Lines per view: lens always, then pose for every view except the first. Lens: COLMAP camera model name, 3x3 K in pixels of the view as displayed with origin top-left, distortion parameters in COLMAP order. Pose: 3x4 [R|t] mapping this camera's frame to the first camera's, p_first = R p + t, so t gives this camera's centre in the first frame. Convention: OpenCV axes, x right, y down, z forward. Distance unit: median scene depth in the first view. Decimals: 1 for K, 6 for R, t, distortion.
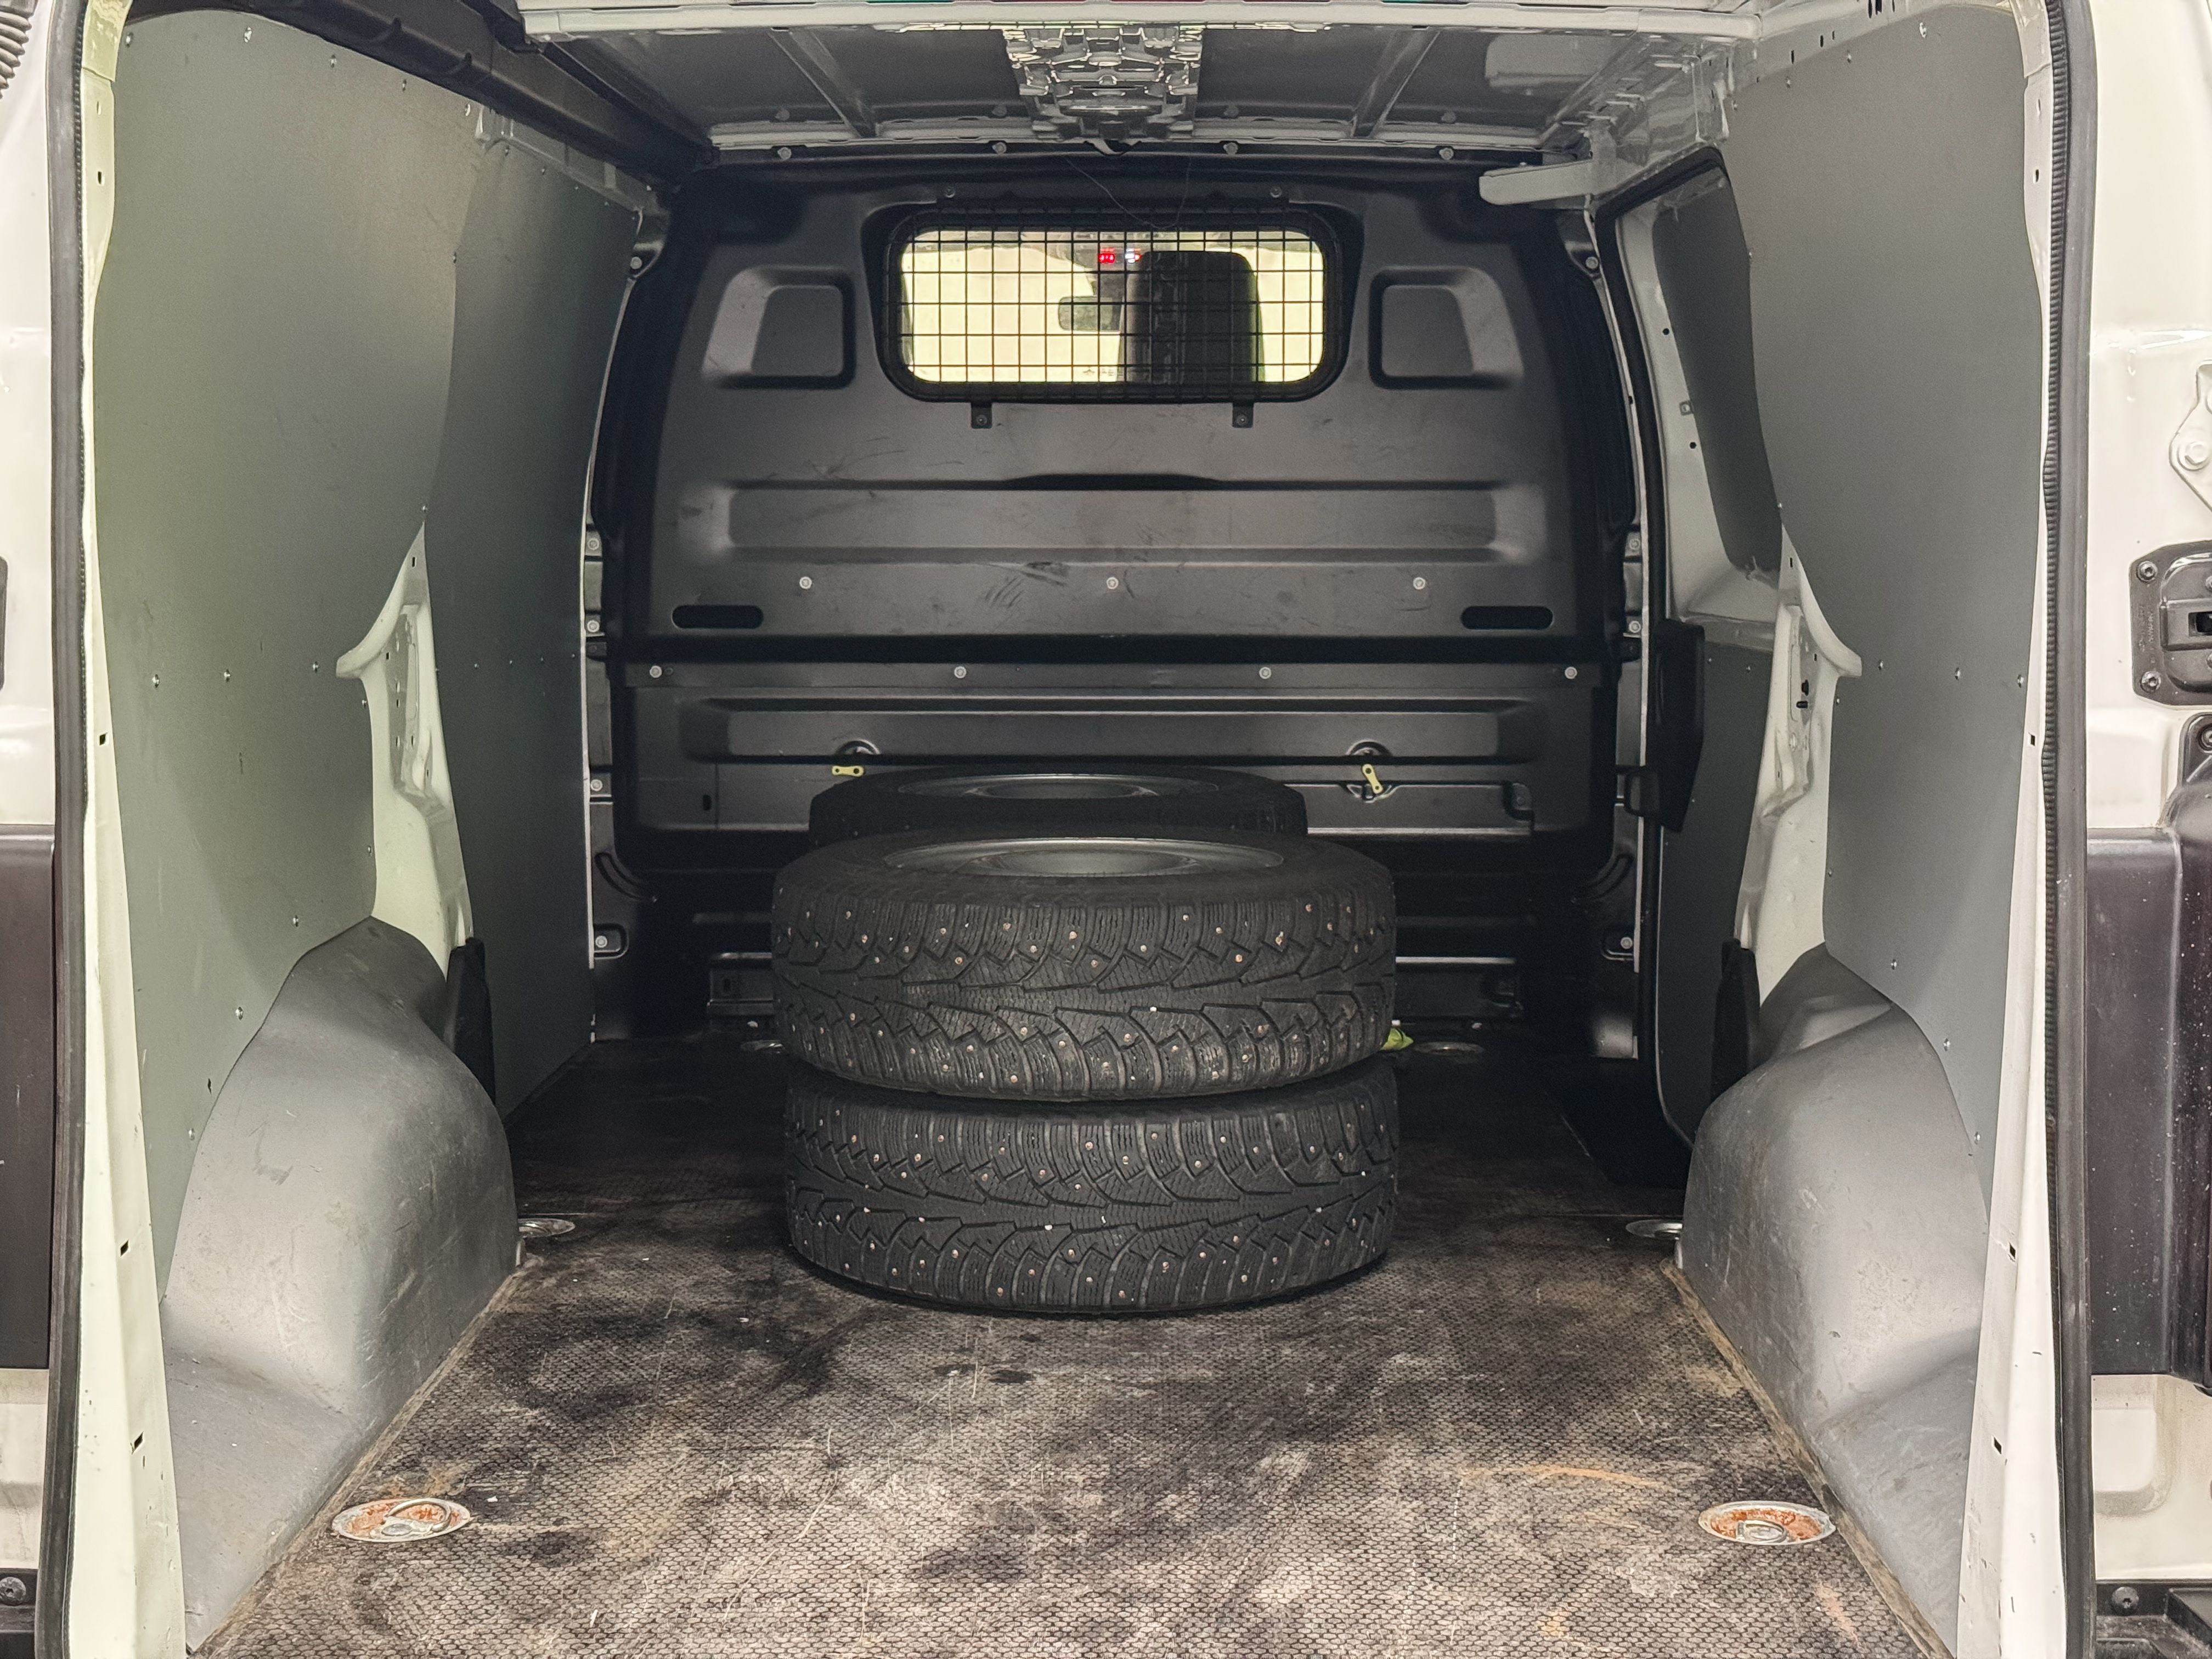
lens RADIAL K [[3187.2, 0, 1106.0], [0, 3187.2, 829.5], [0, 0, 1]] dist [0.131118, 0.024489]
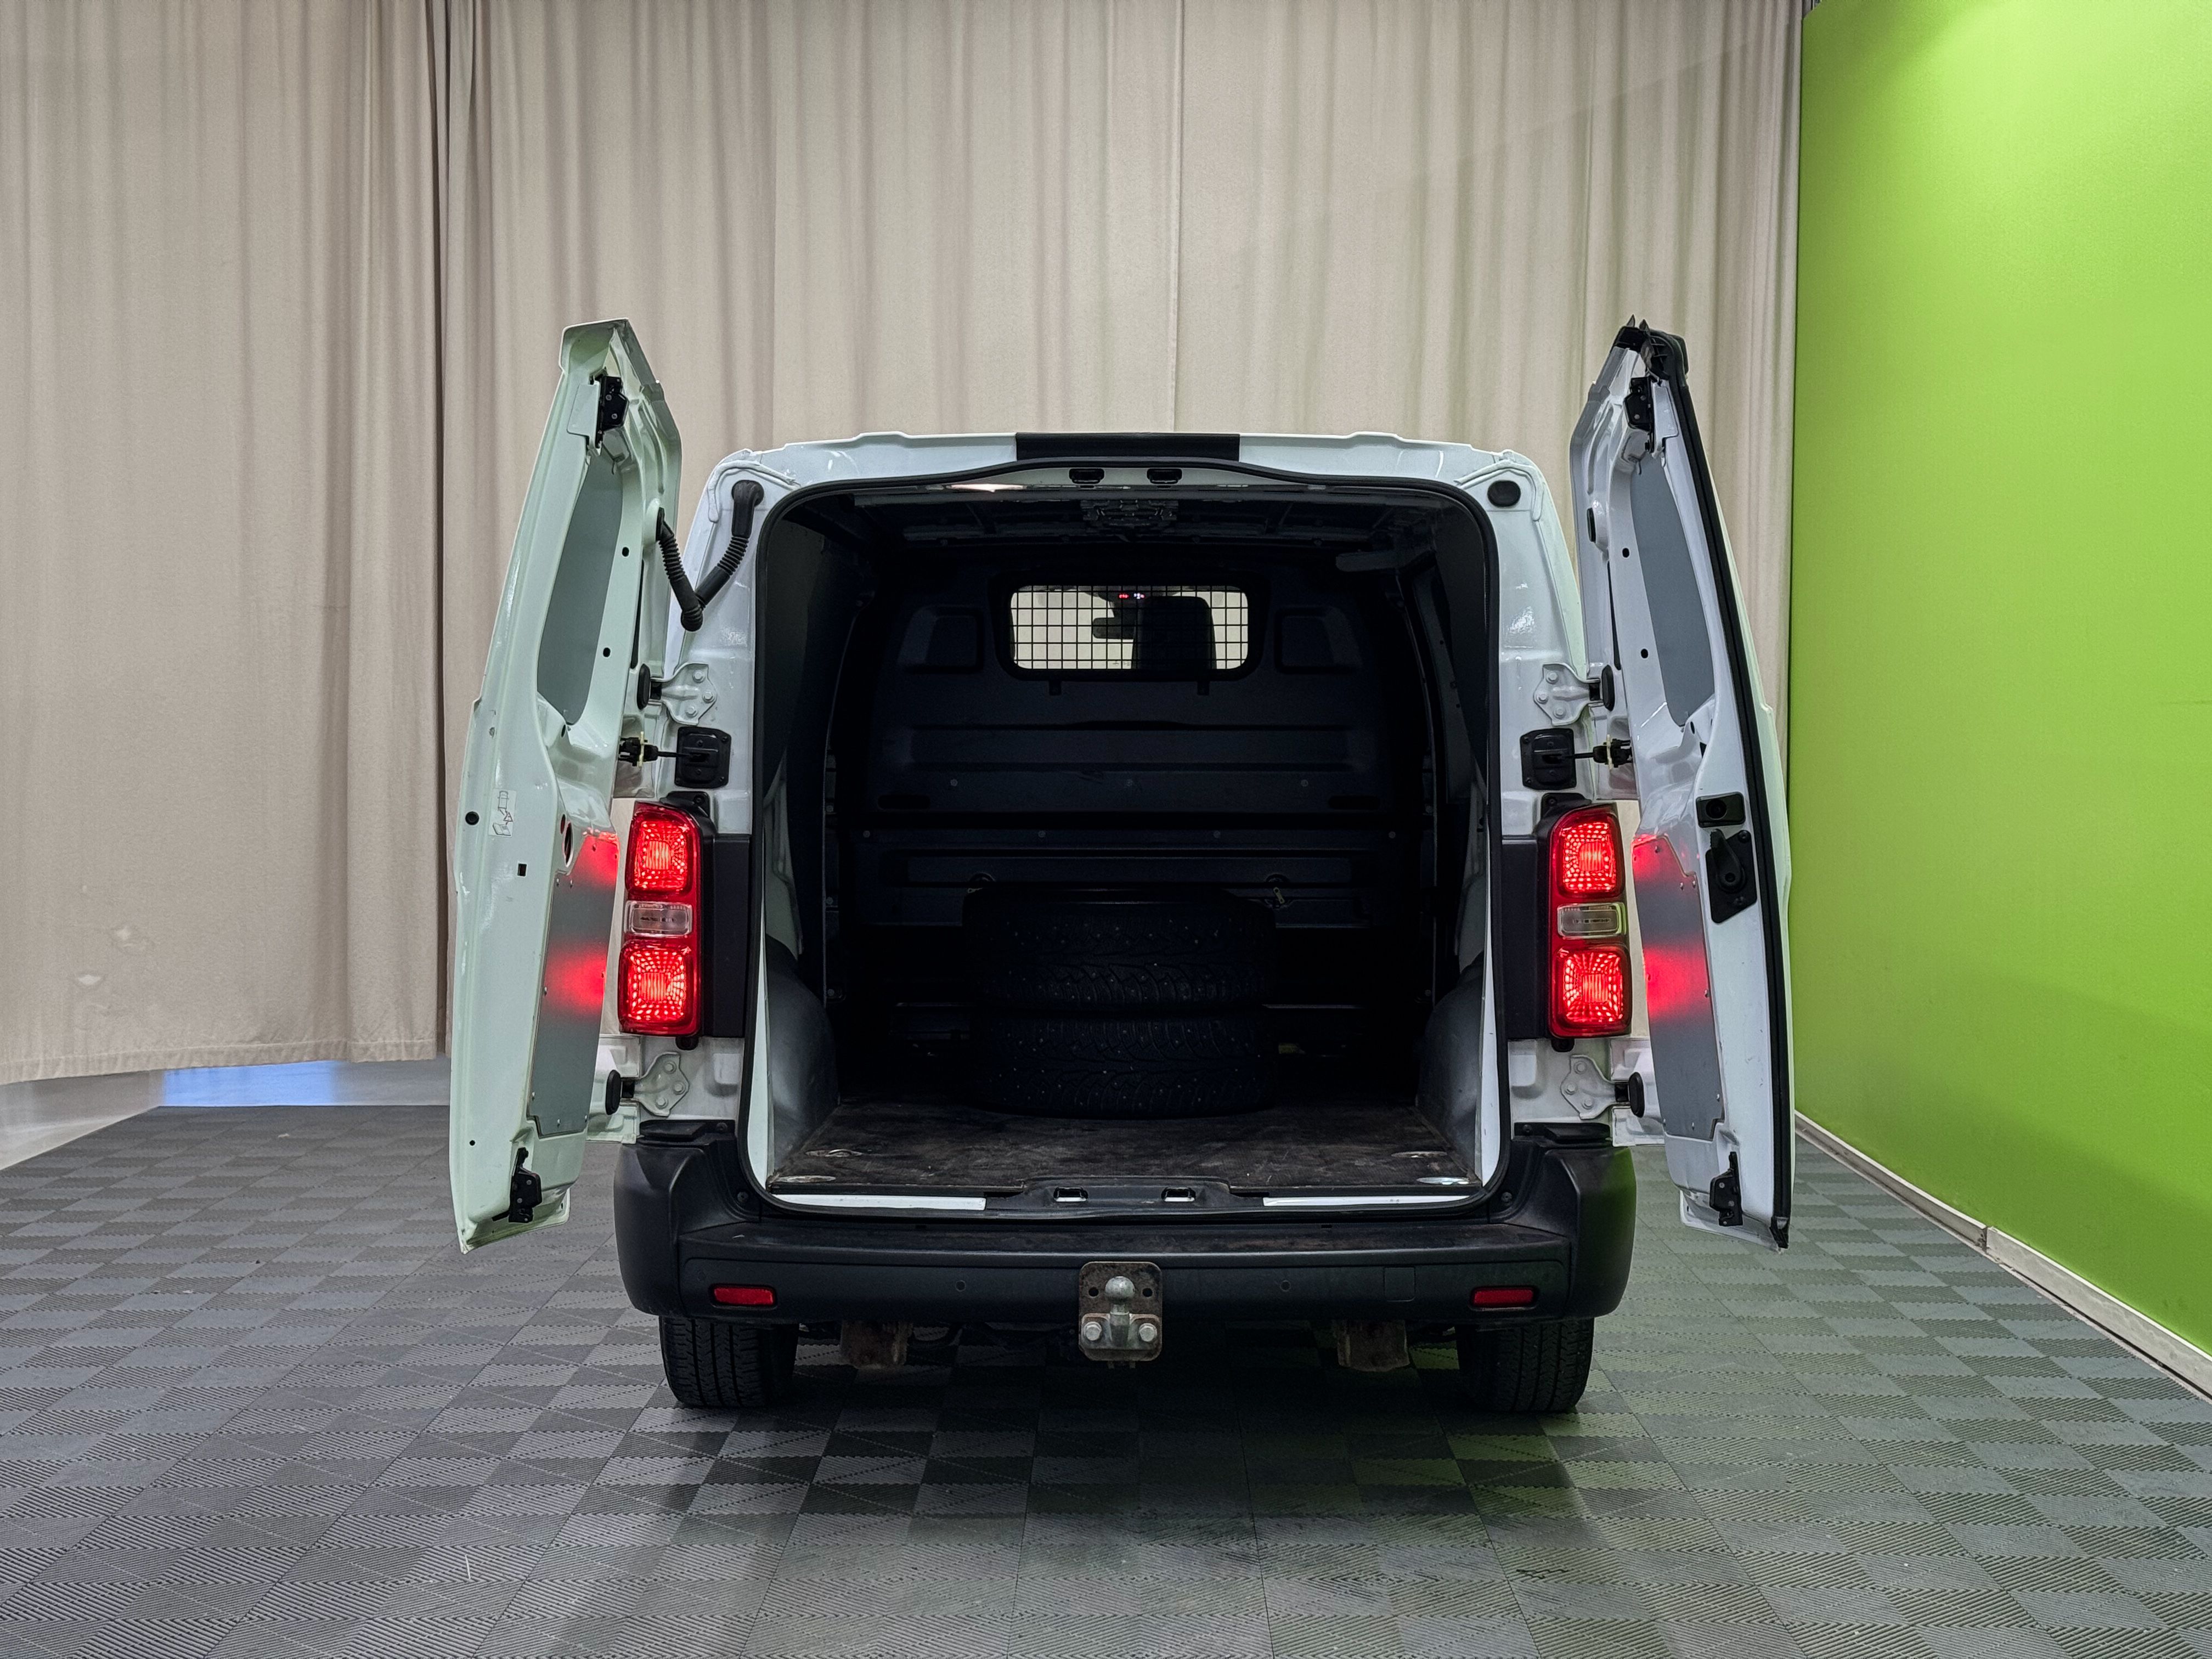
lens RADIAL K [[3187.2, 0, 1106.0], [0, 3187.2, 829.5], [0, 0, 1]] dist [0.131118, 0.024489]
pose [[0.999993, 0.000874, 0.003725, -0.017464], [-0.000538, 0.996004, -0.089309, 0.105220], [-0.003788, 0.089306, 0.995997, -0.745318]]
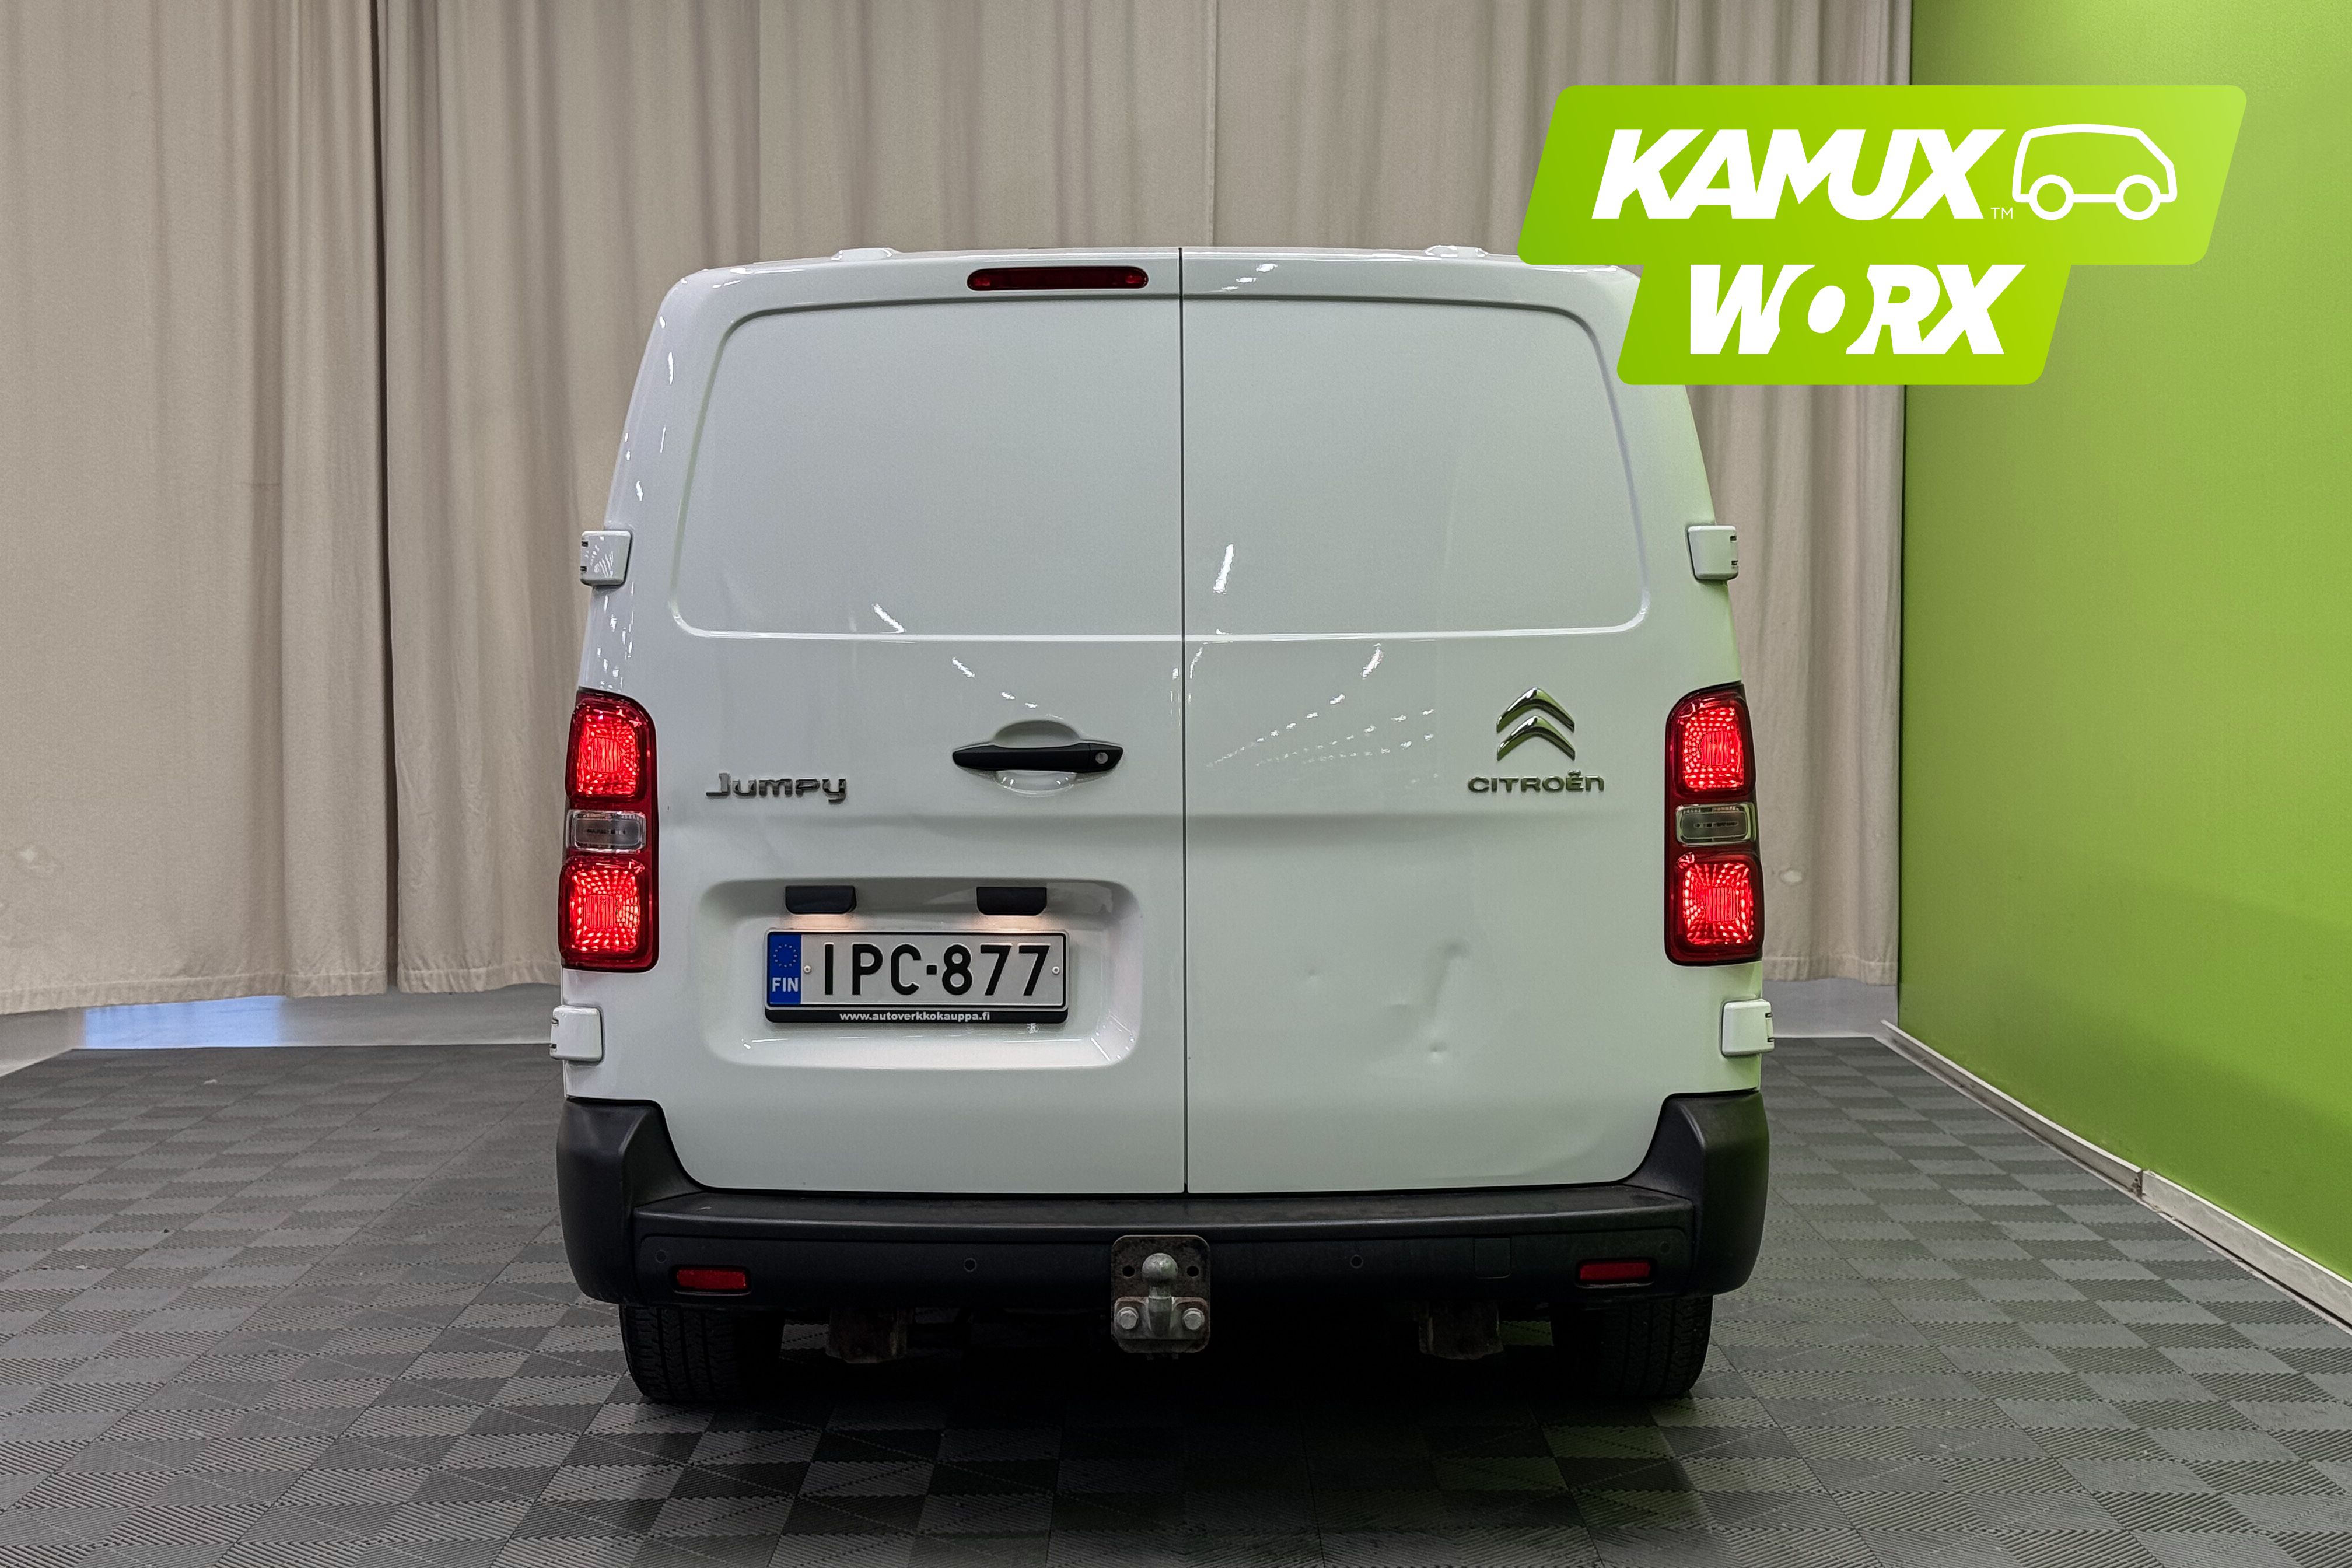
lens RADIAL K [[3409.5, 0, 1176.0], [0, 3409.5, 784.0], [0, 0, 1]] dist [0.169103, -0.019597]
pose [[0.999873, -0.006805, 0.014416, -0.017120], [0.007872, 0.997130, -0.075301, 0.100189], [-0.013862, 0.075405, 0.997057, -0.640795]]
